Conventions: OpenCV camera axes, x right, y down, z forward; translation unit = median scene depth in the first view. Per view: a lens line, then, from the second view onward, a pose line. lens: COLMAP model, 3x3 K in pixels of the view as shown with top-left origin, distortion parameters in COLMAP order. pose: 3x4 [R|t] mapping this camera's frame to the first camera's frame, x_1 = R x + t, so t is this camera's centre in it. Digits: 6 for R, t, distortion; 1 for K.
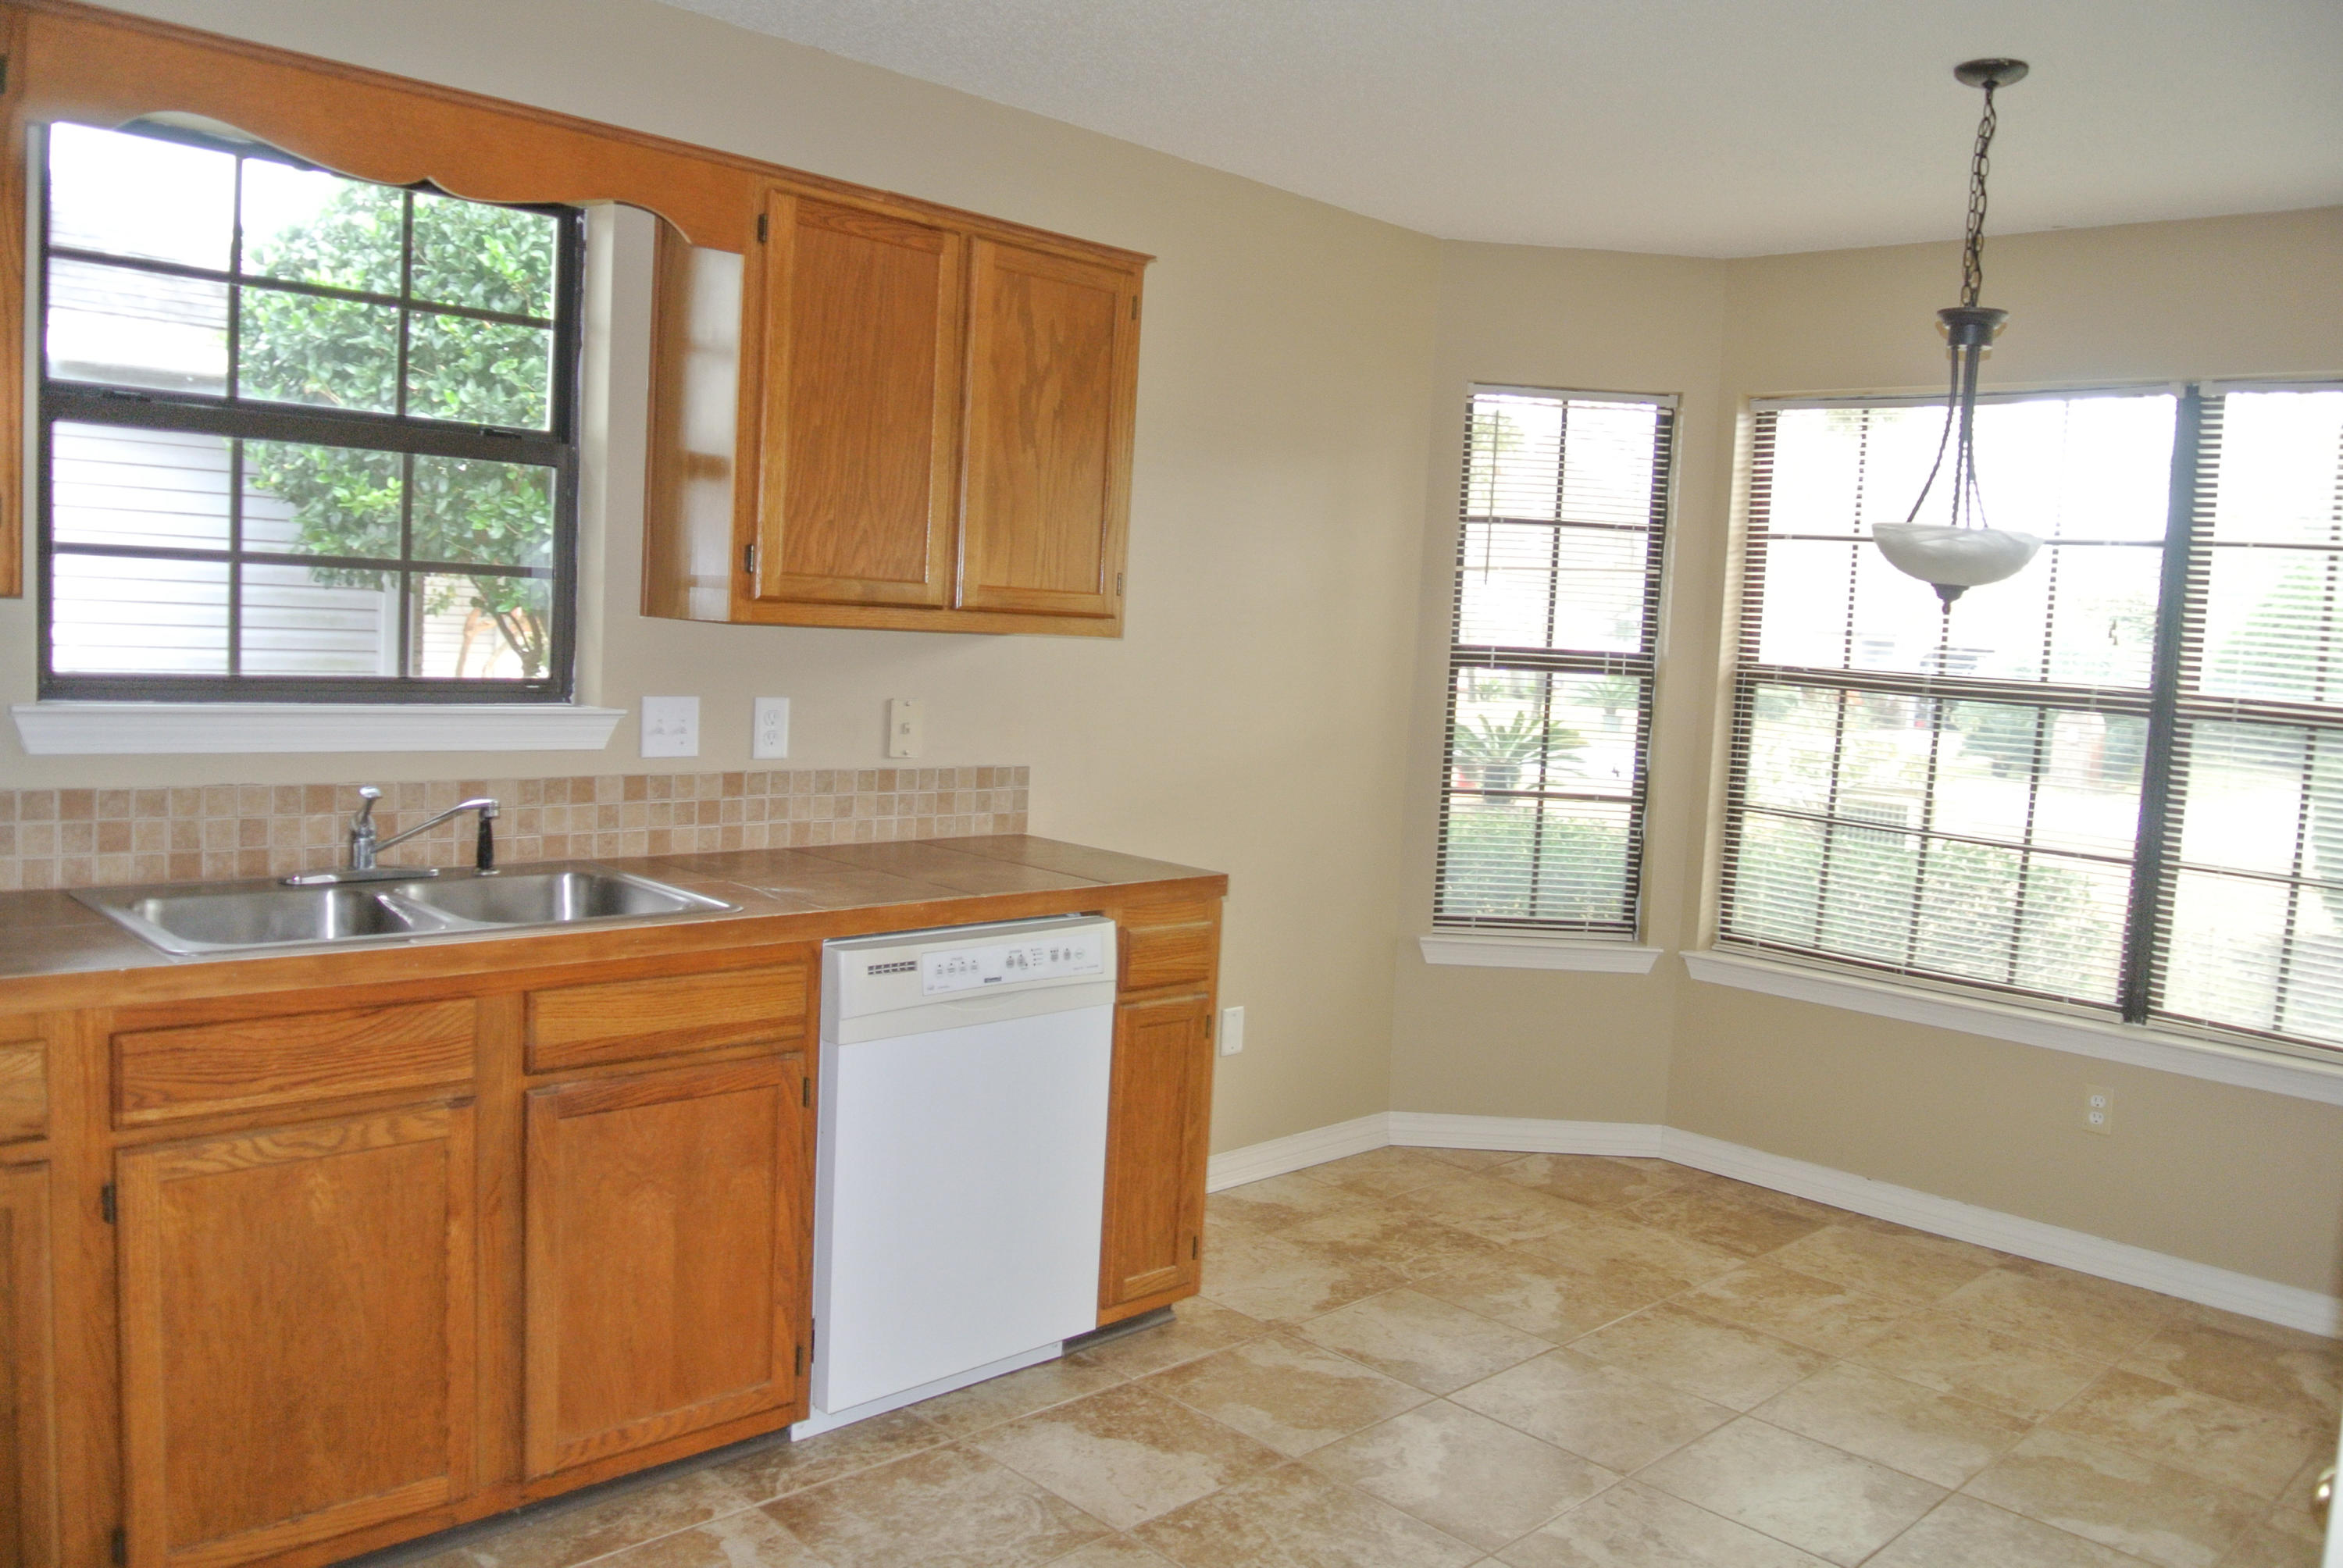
lens RADIAL K [[1788.3, 0, 1171.5], [0, 1788.3, 784.0], [0, 0, 1]] dist [-0.084104, 0.005258]
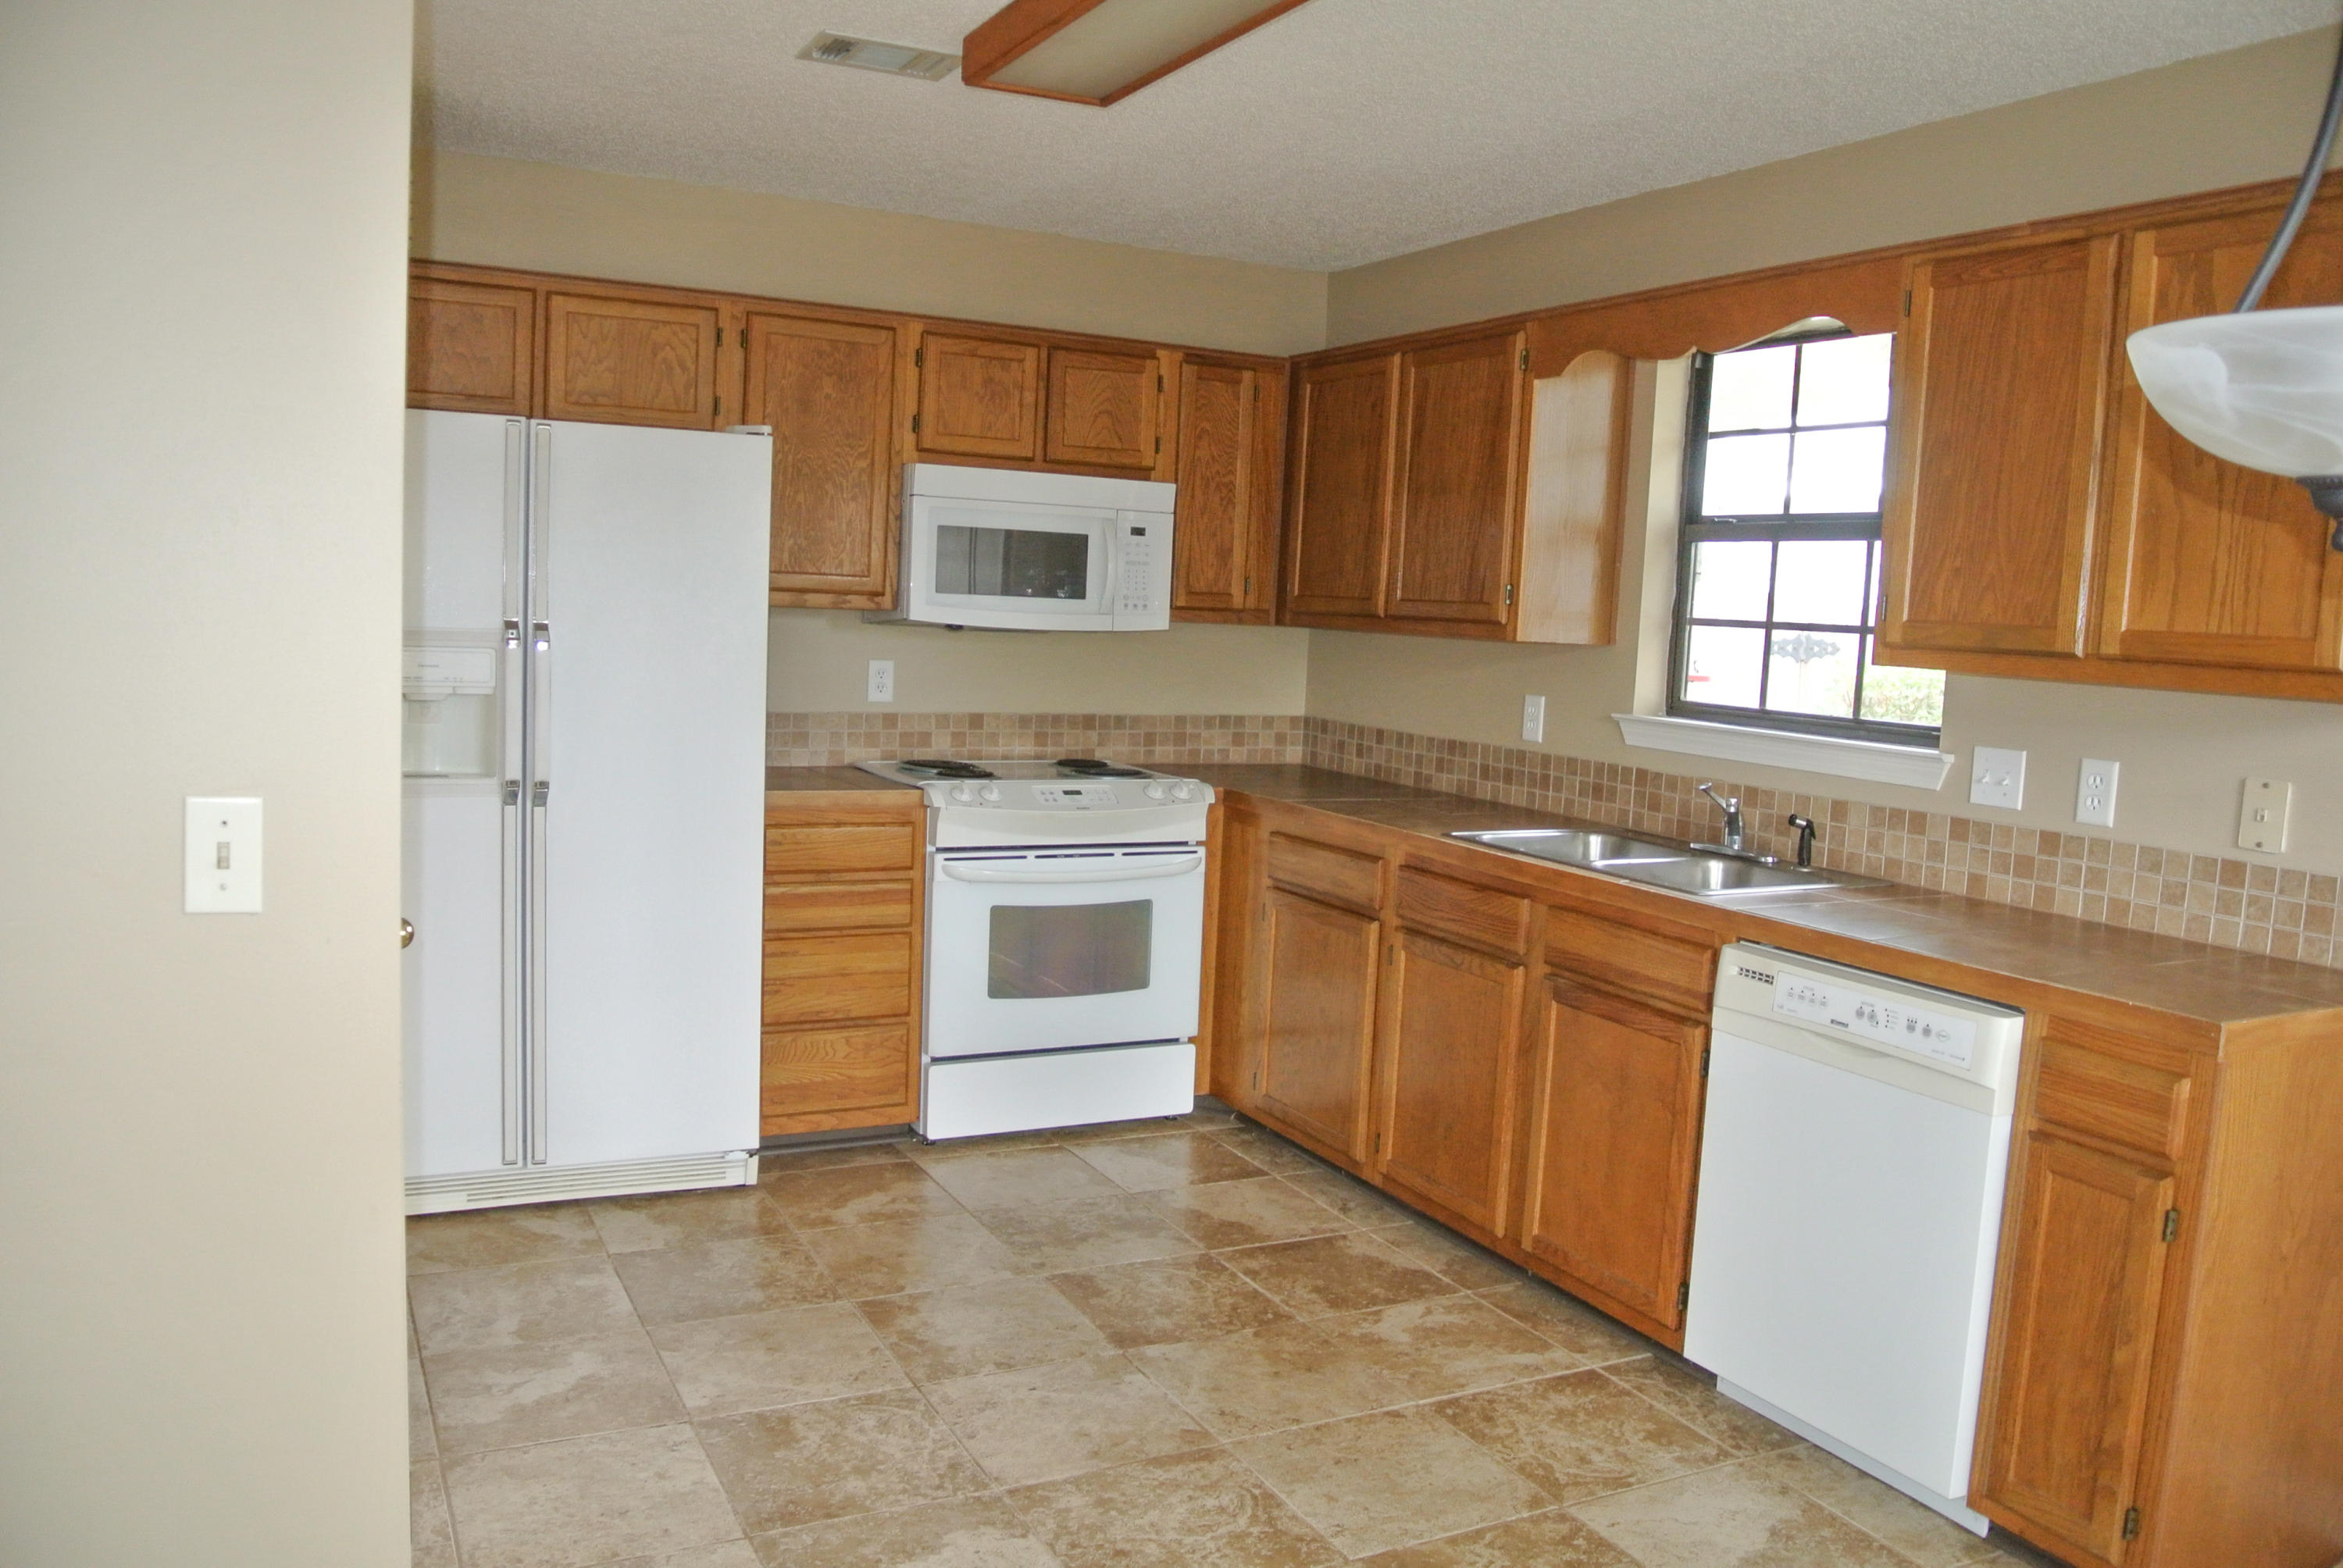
lens RADIAL K [[1788.3, 0, 1171.5], [0, 1788.3, 784.0], [0, 0, 1]] dist [-0.084104, 0.005258]
pose [[-0.300284, 0.027637, -0.953449, 0.879798], [-0.149760, 0.985817, 0.075741, -0.035310], [0.942020, 0.165532, -0.291886, 0.876311]]
